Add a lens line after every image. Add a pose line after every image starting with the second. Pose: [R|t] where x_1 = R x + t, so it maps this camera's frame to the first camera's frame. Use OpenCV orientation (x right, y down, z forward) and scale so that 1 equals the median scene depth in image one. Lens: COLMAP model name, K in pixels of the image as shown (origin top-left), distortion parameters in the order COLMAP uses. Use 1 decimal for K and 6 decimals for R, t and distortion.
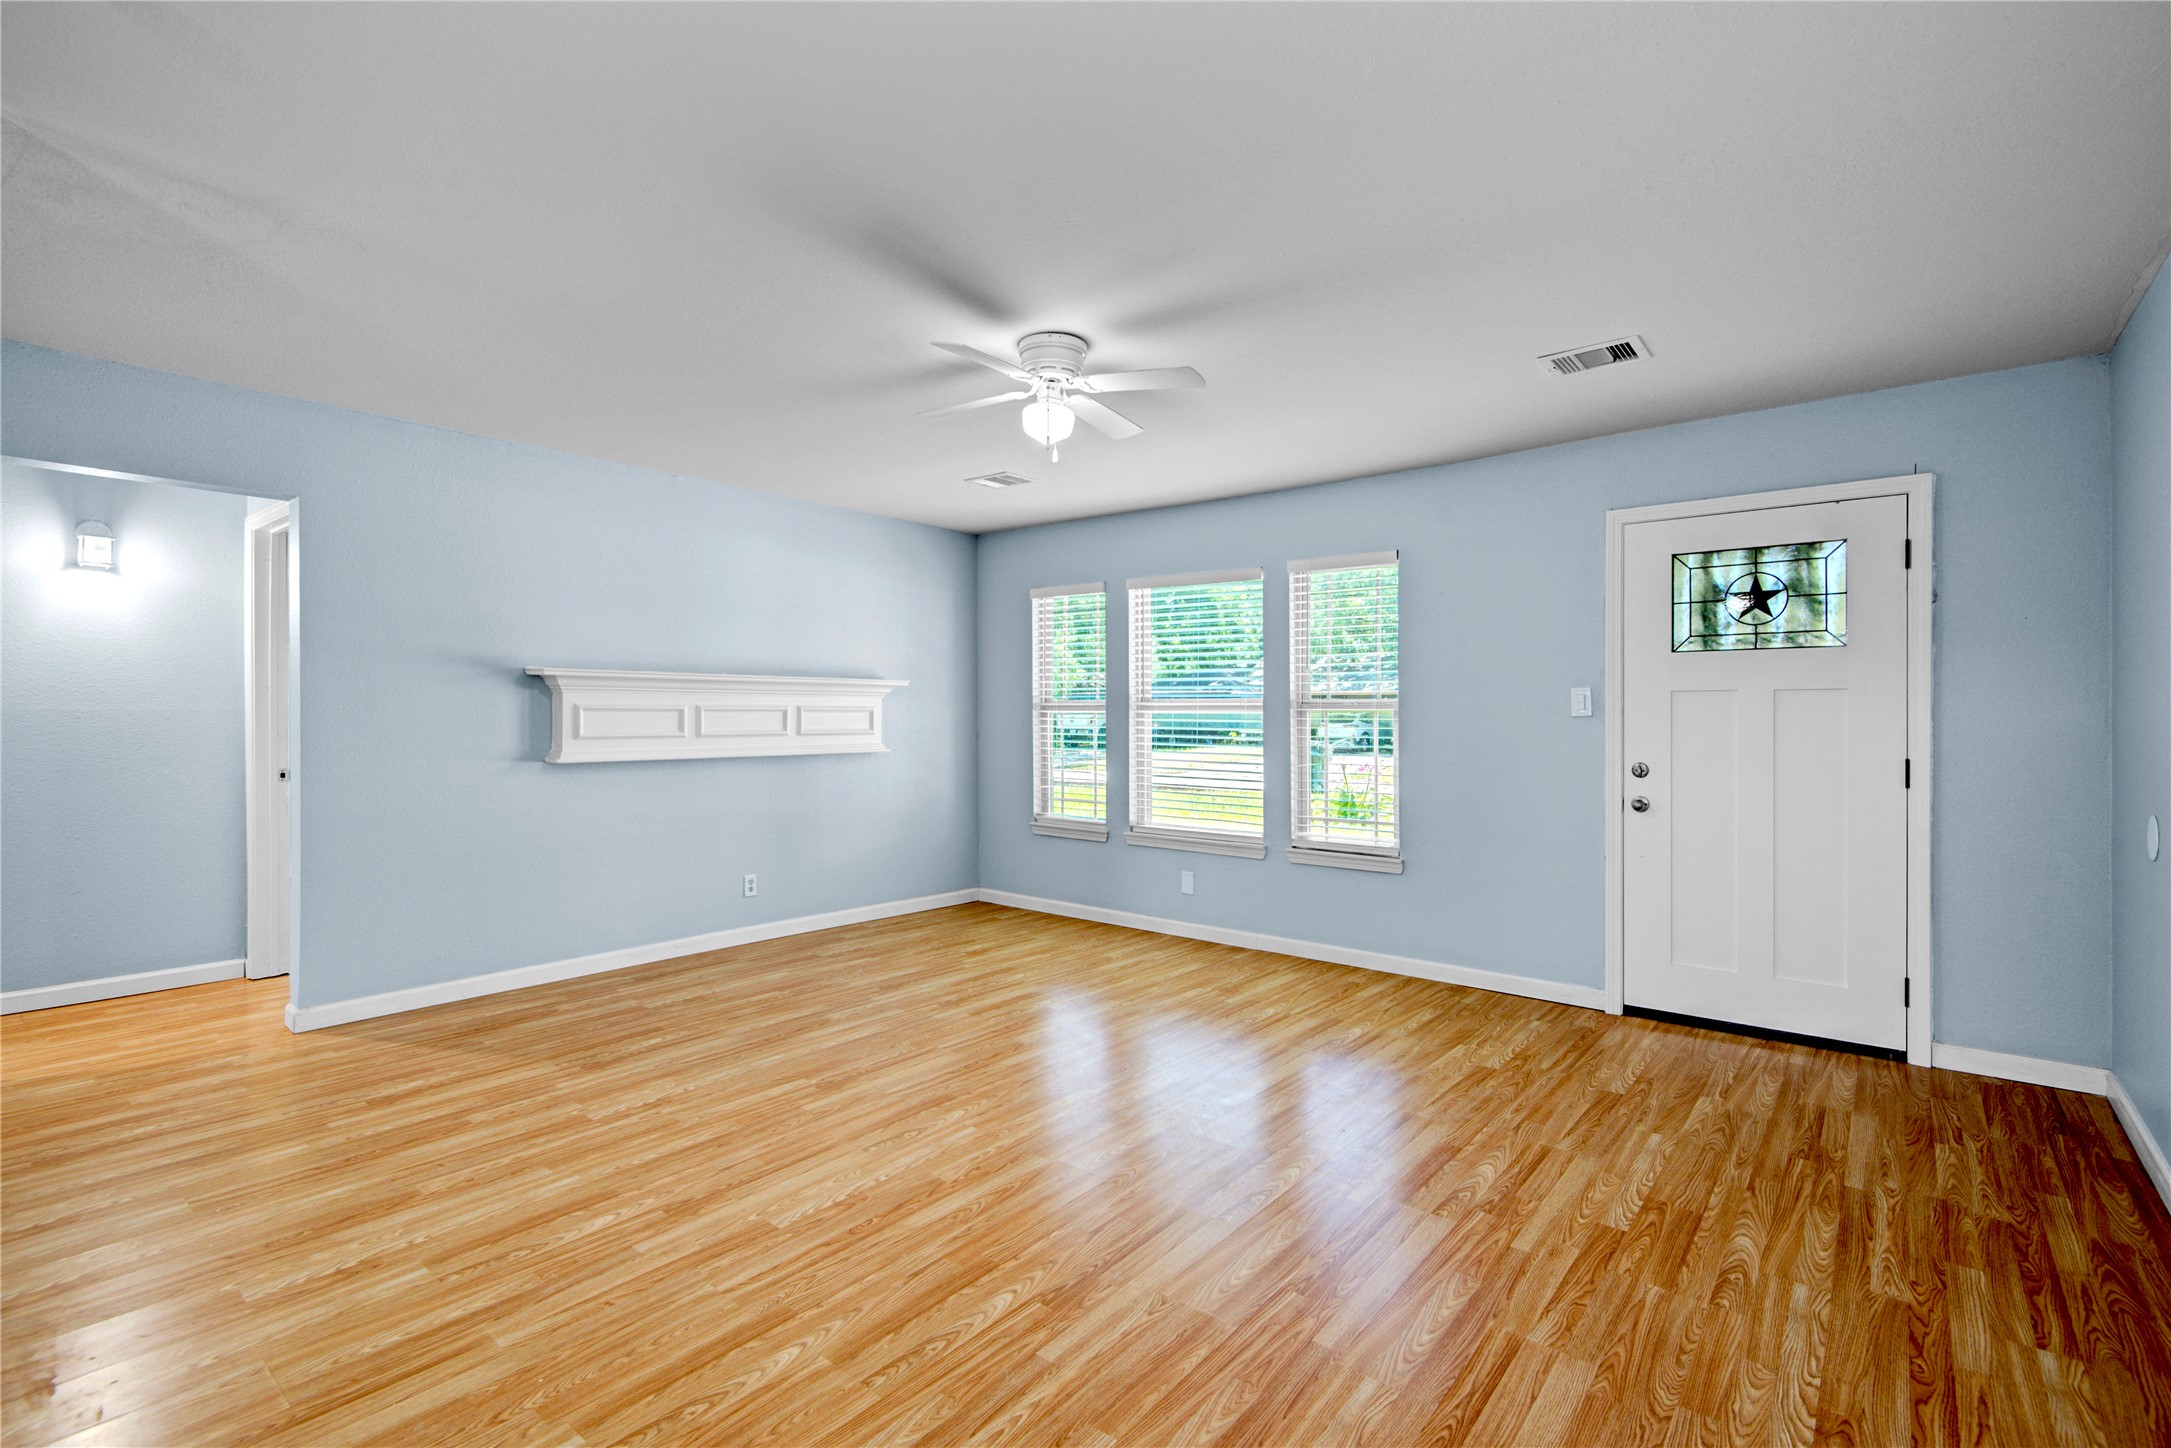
lens RADIAL K [[986.6, 0, 1085.6], [0, 986.6, 746.5], [0, 0, 1]] dist [0.001266, 0.000104]
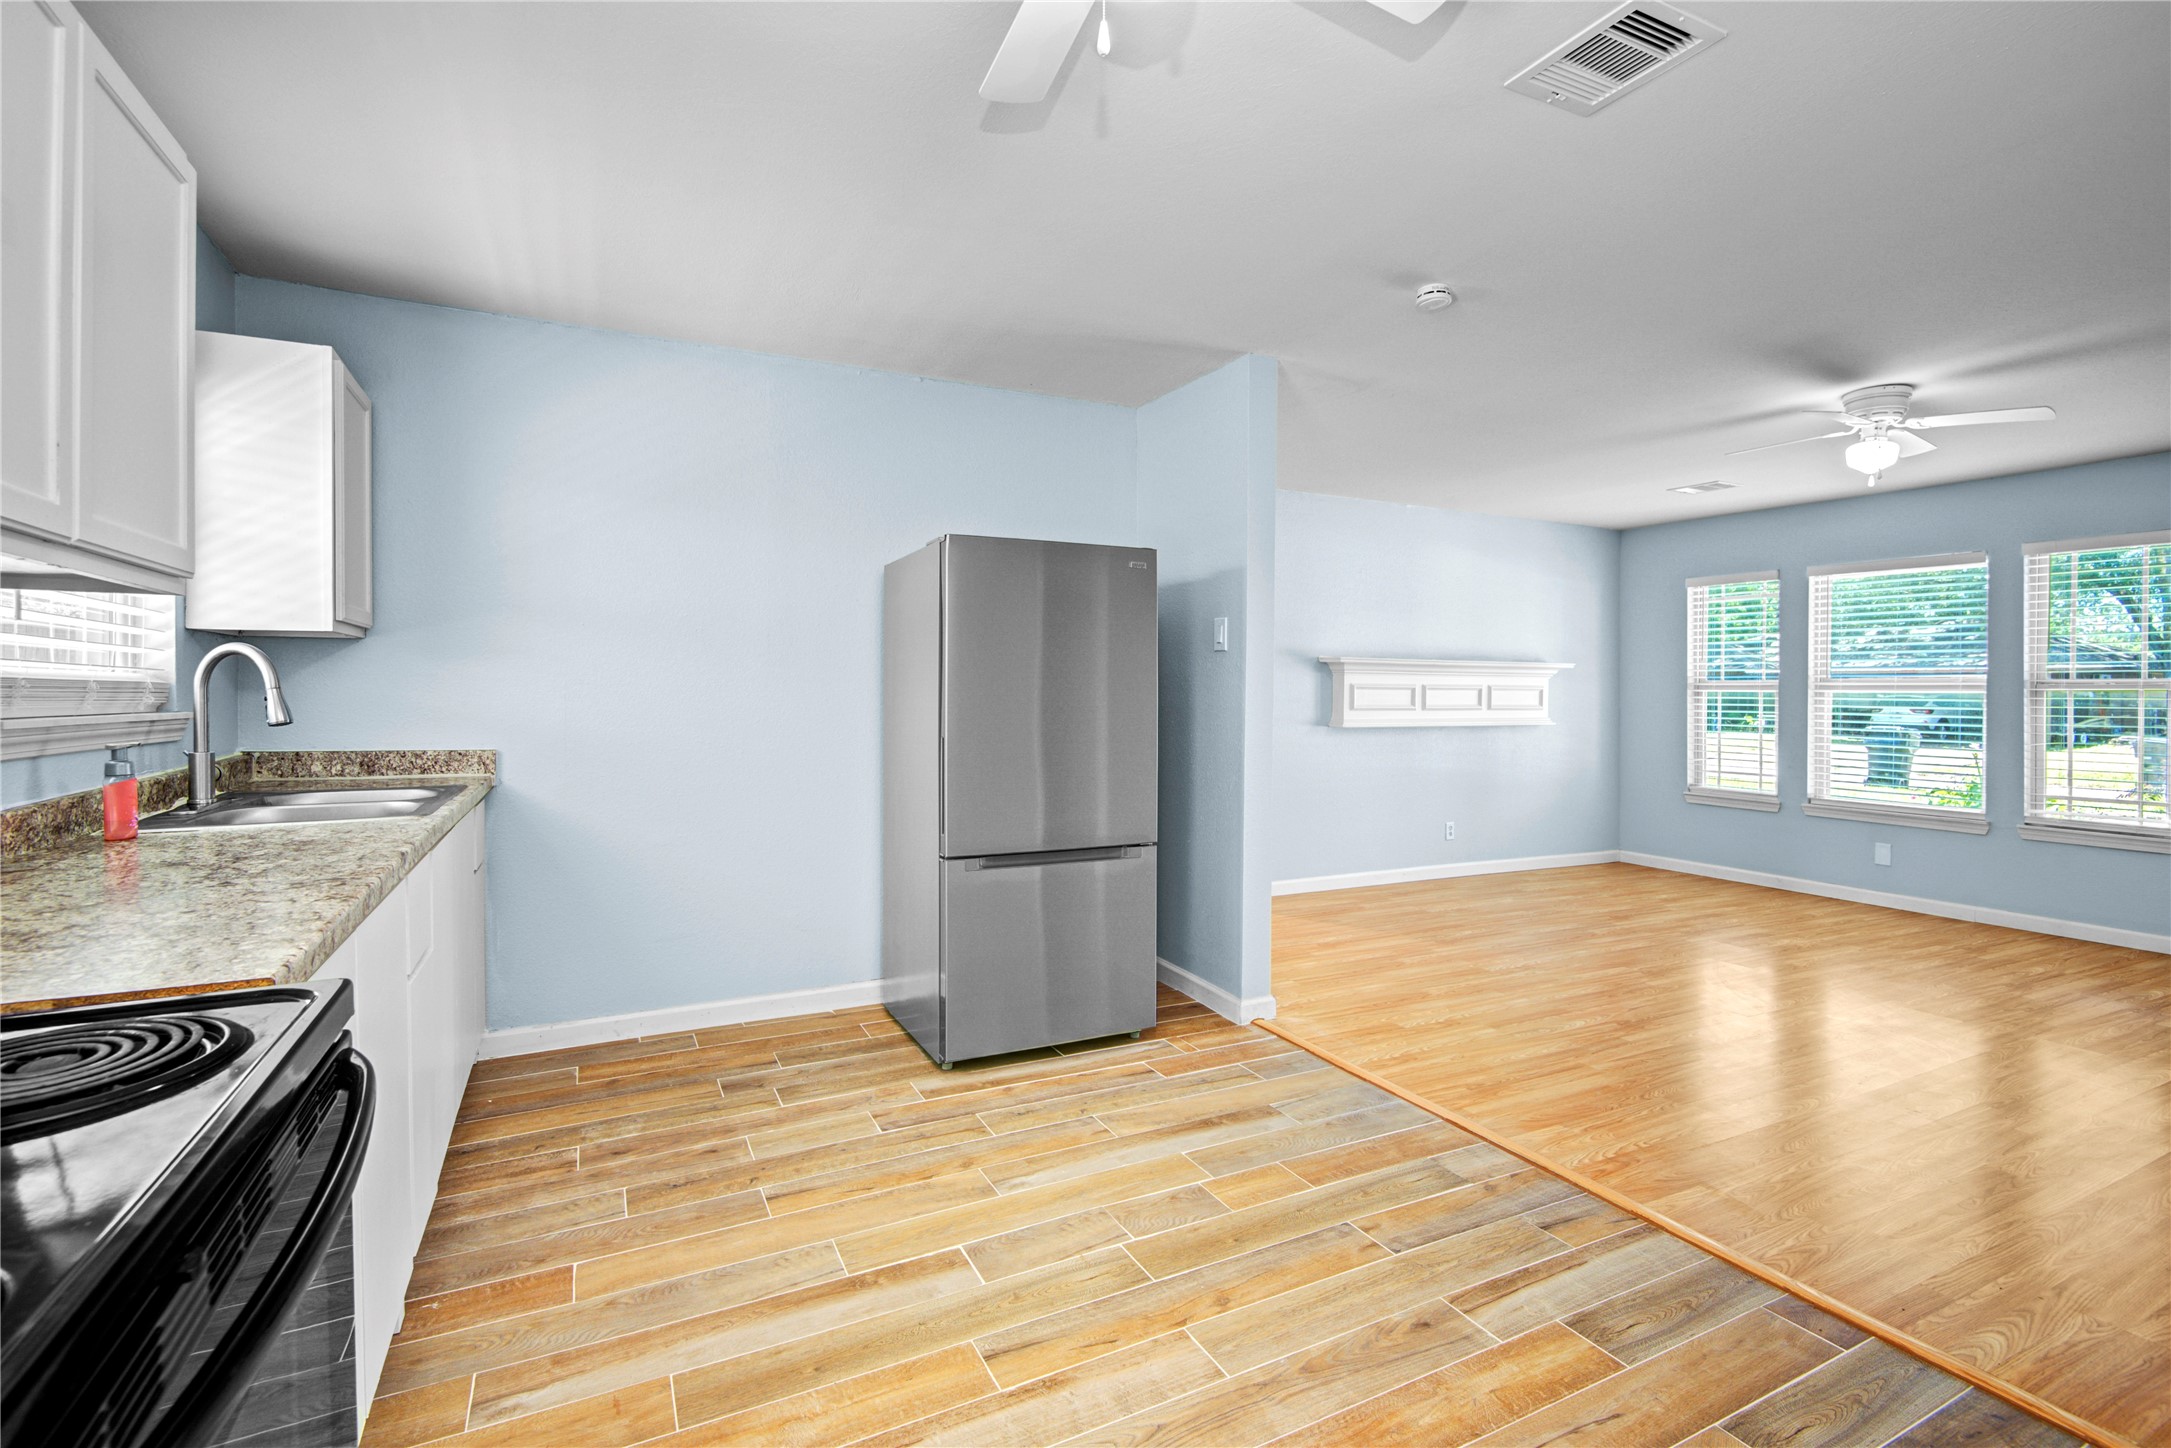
lens RADIAL K [[985.9, 0, 1085.5], [0, 985.9, 724.0], [0, 0, 1]] dist [0.000767, -0.000182]
pose [[0.915110, 0.016697, -0.402859, -0.242253], [-0.018043, 0.999837, 0.000453, 0.013984], [0.402801, 0.006854, 0.915262, -0.291247]]
